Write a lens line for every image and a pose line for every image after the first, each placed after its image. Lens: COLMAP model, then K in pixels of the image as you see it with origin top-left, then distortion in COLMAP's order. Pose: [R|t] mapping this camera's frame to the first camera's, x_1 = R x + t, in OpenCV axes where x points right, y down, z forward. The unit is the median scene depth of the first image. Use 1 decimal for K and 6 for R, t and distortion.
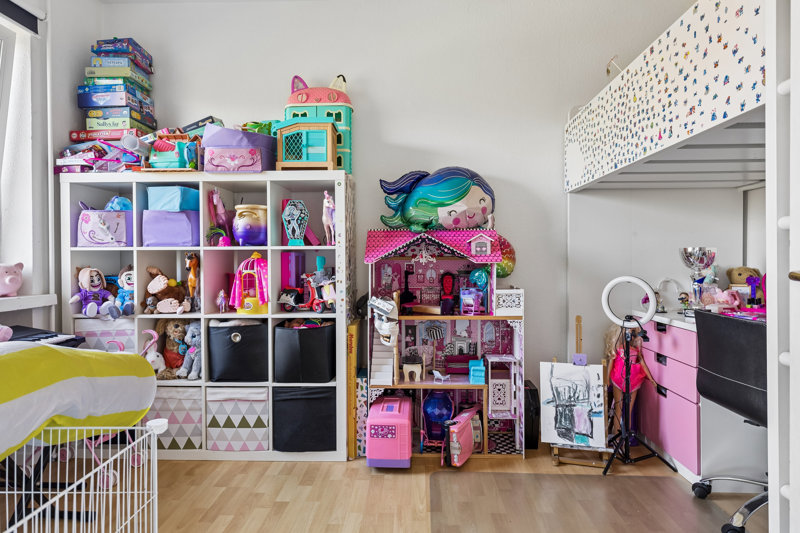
lens RADIAL K [[442.5, 0, 399.3], [0, 442.5, 261.1], [0, 0, 1]] dist [0.016093, -0.002371]
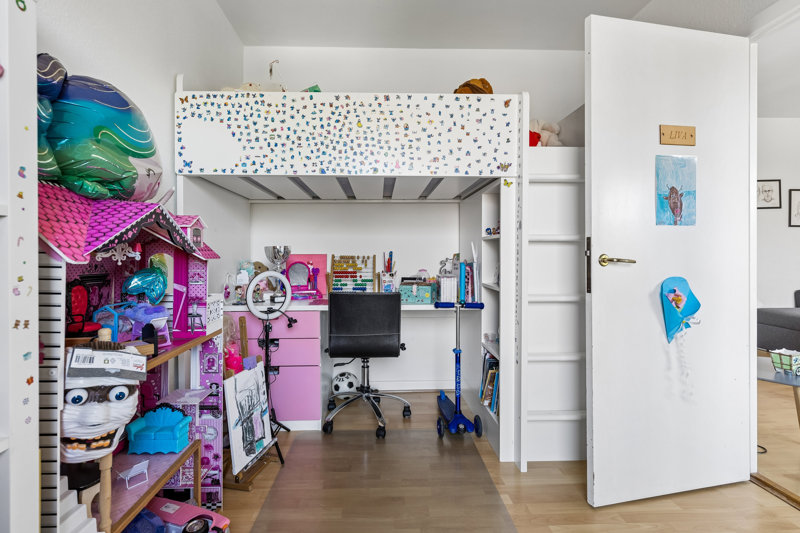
lens RADIAL K [[382.9, 0, 396.6], [0, 382.9, 259.7], [0, 0, 1]] dist [0.001384, 0.000067]
pose [[-0.070573, -0.007794, 0.997476, -0.711606], [0.007459, 0.999937, 0.008341, 0.002105], [-0.997479, 0.008029, -0.070510, 1.291811]]
